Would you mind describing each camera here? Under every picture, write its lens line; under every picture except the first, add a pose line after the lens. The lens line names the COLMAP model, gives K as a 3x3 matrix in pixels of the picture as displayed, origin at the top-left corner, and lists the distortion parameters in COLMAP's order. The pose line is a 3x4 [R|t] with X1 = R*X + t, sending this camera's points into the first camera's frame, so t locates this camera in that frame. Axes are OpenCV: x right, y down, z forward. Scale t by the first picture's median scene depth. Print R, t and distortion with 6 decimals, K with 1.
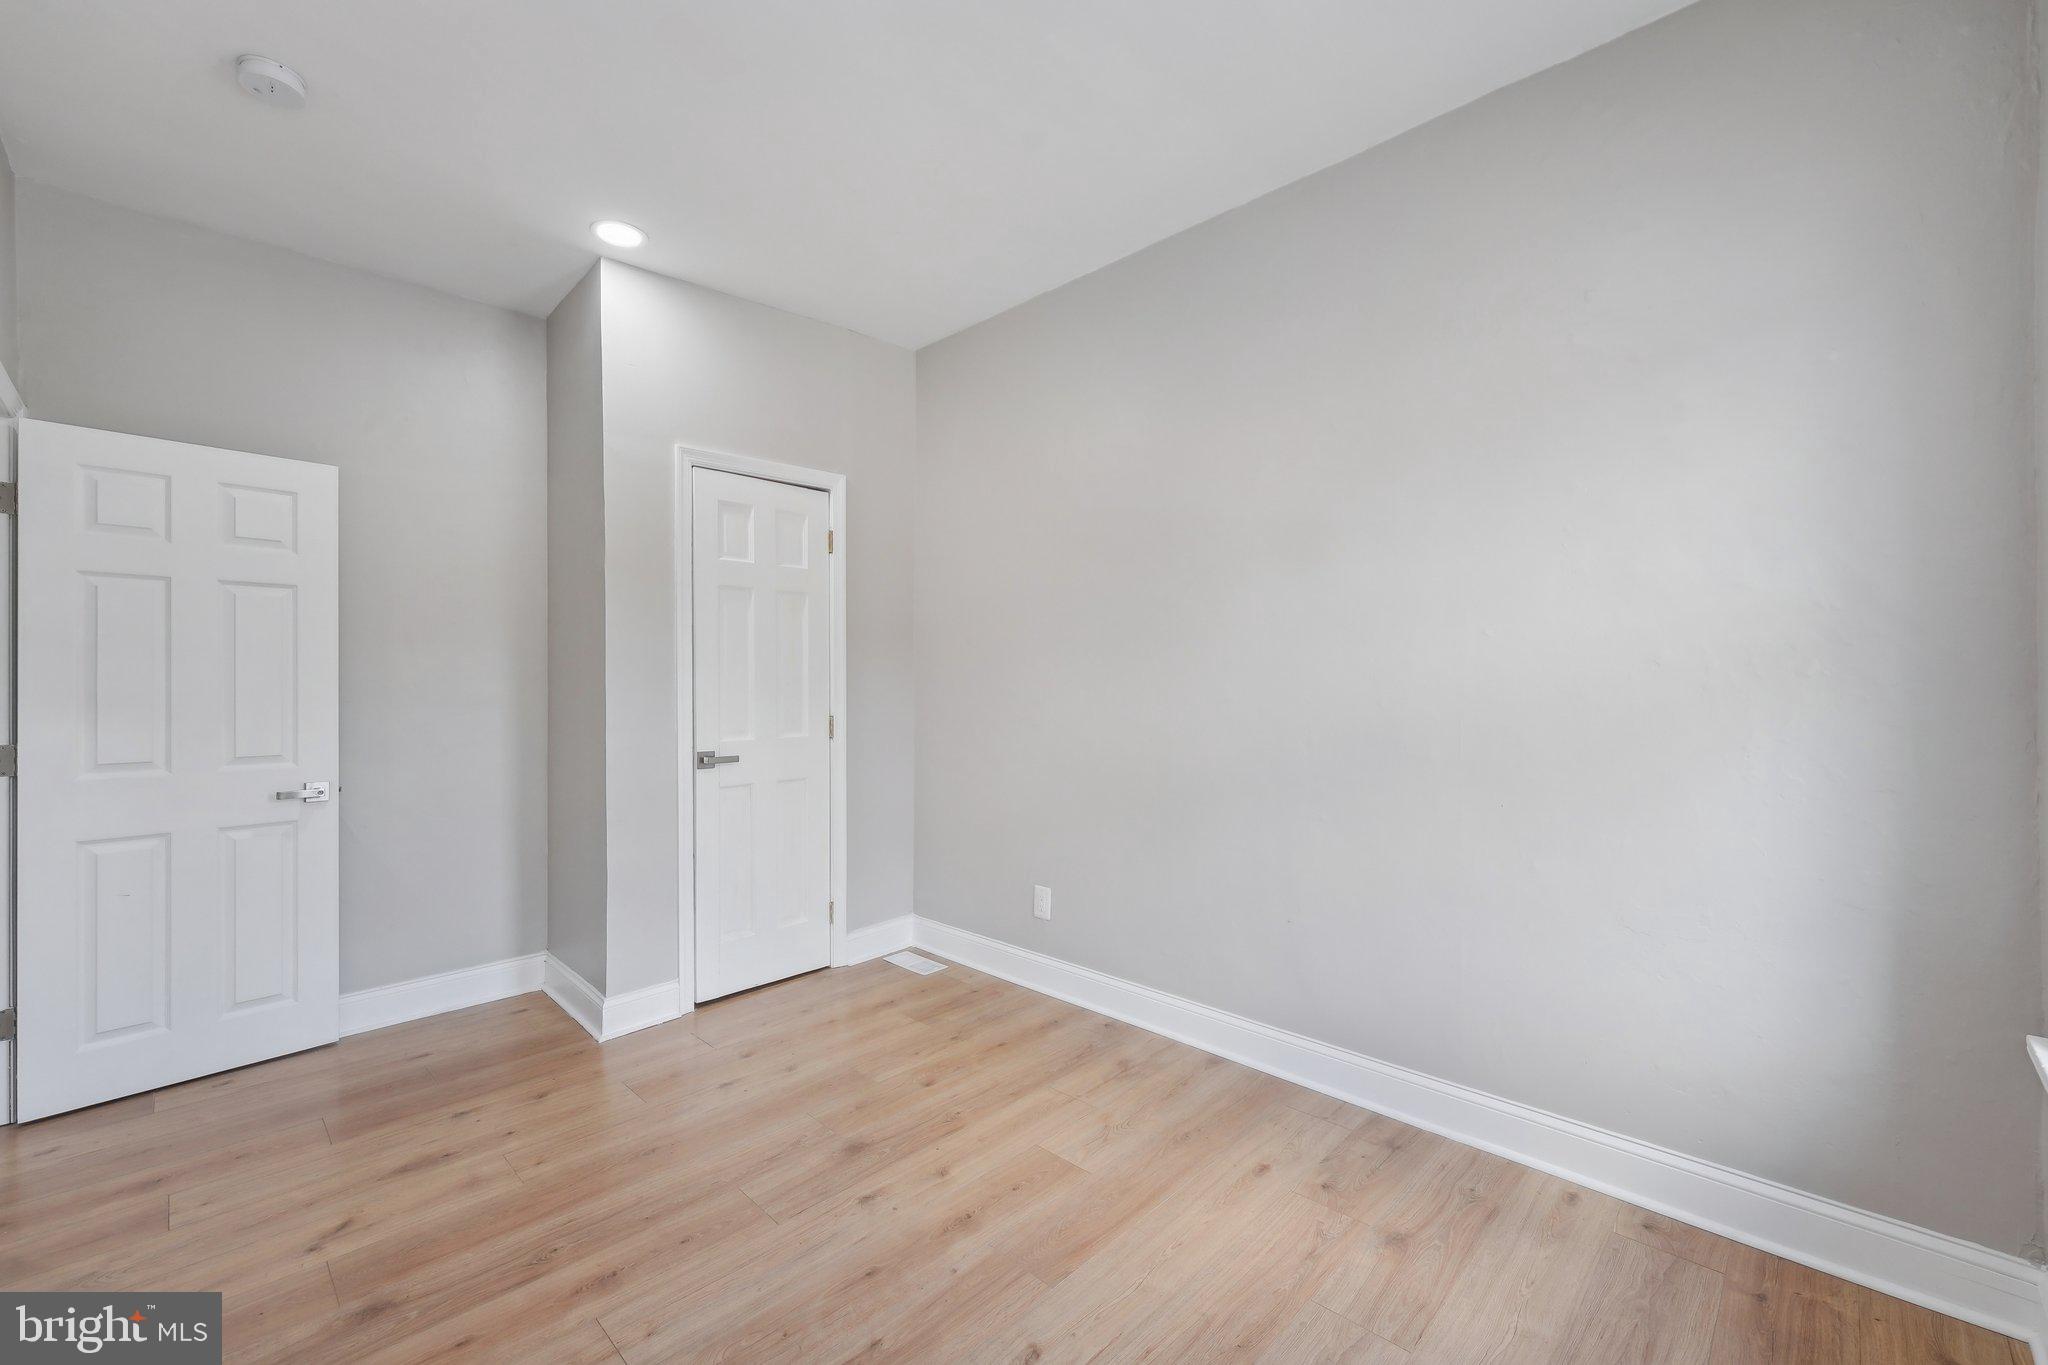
lens RADIAL K [[831.5, 0, 1017.6], [0, 831.5, 693.8], [0, 0, 1]] dist [0.001158, 0.000667]
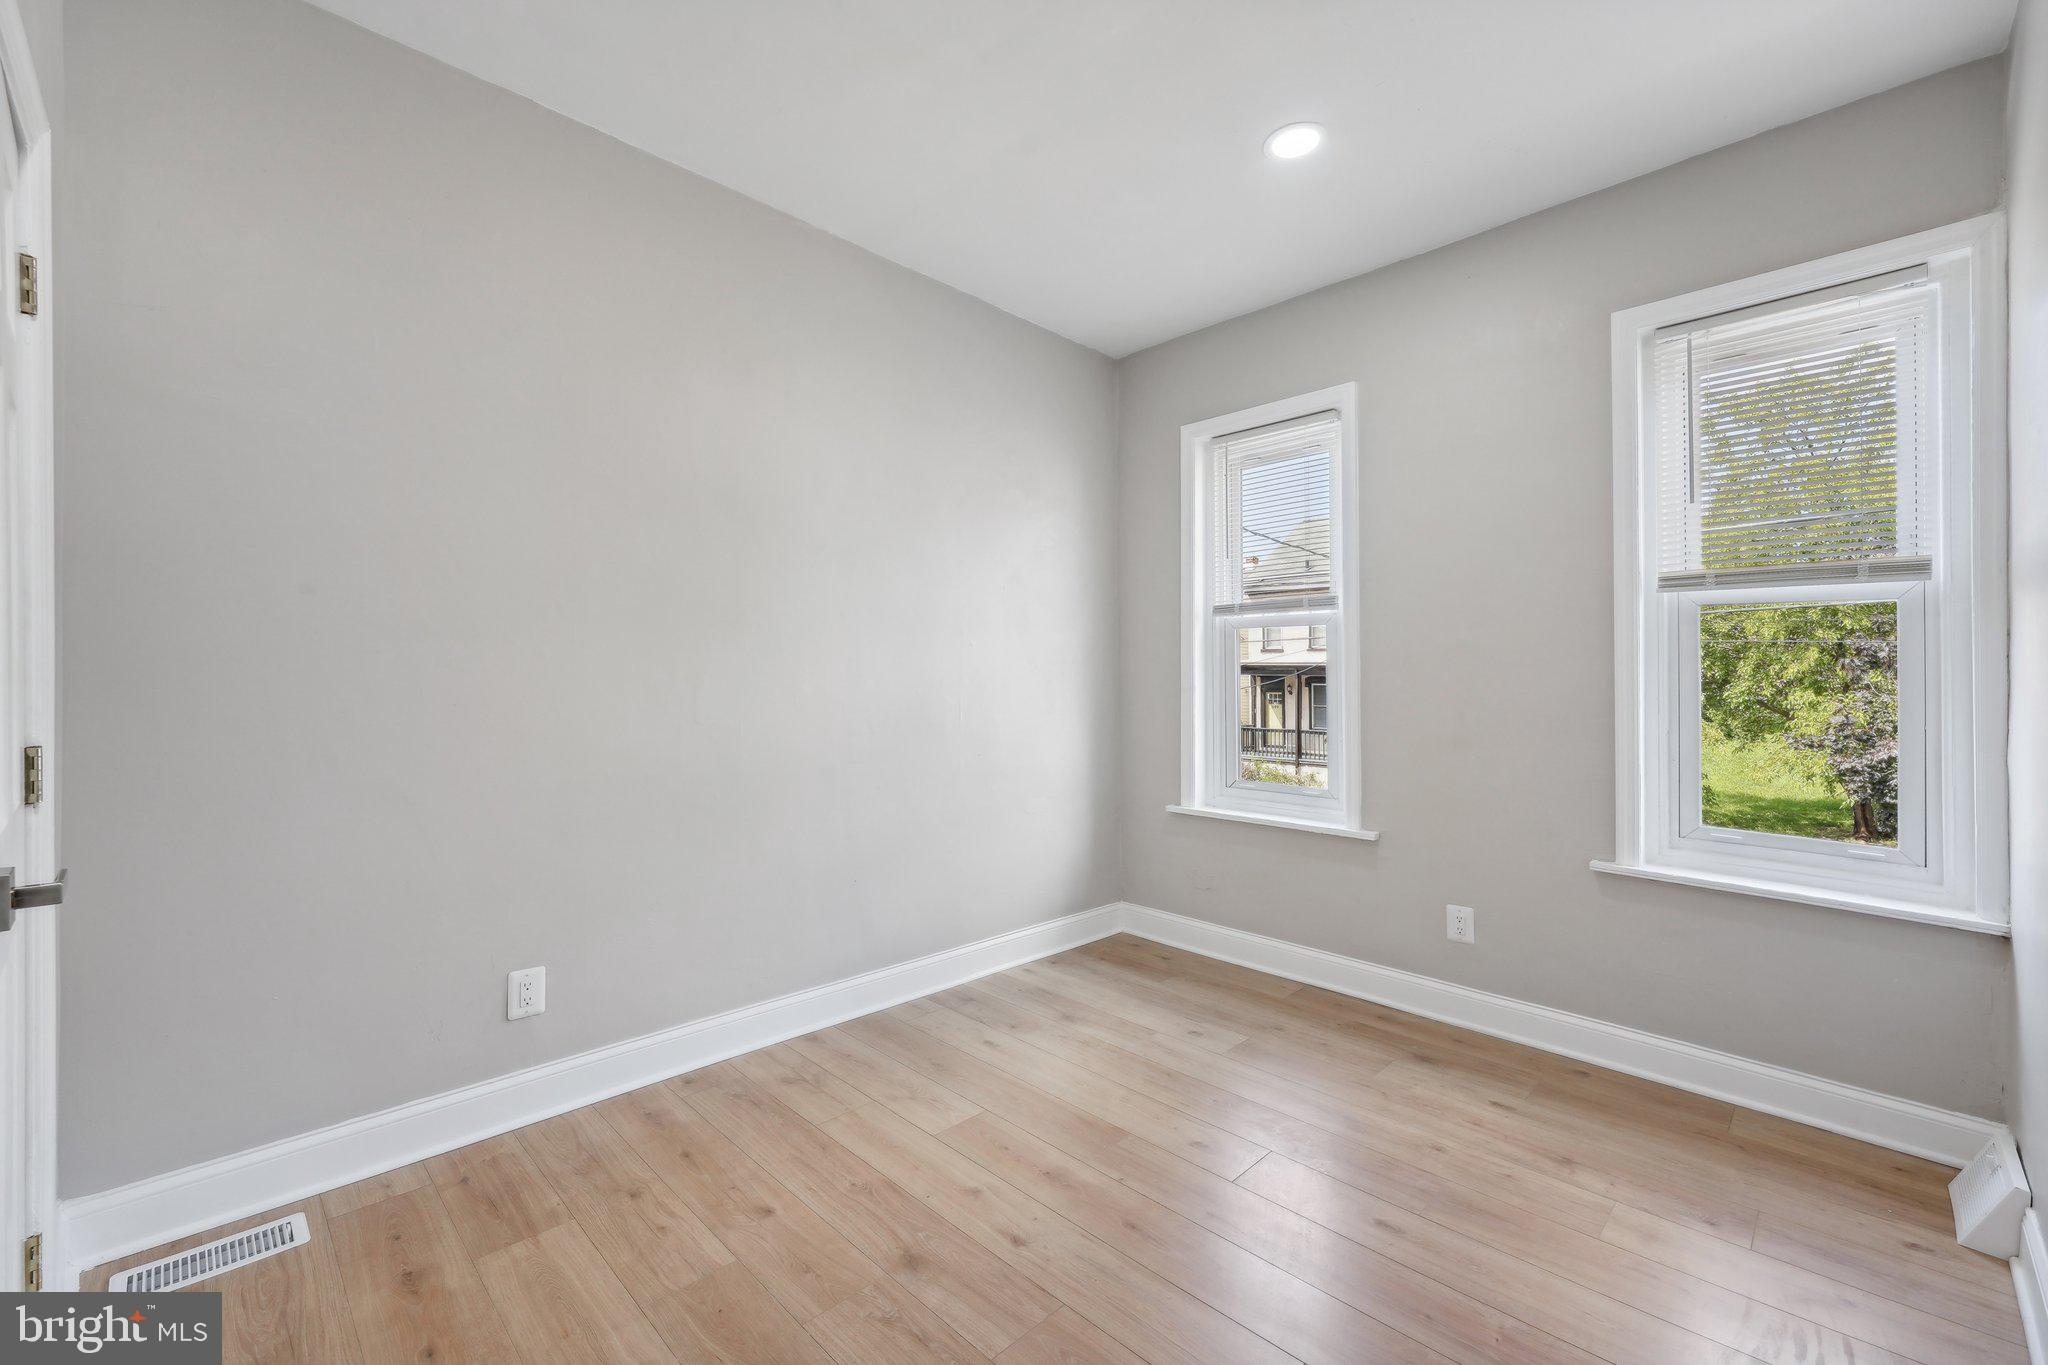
lens RADIAL K [[831.5, 0, 1027.9], [0, 831.5, 696.9], [0, 0, 1]] dist [0.001158, 0.000667]
pose [[0.017623, -0.011086, 0.999783, -0.852484], [0.013777, 0.999846, 0.010844, 0.012137], [-0.999750, 0.013583, 0.017773, 0.771199]]
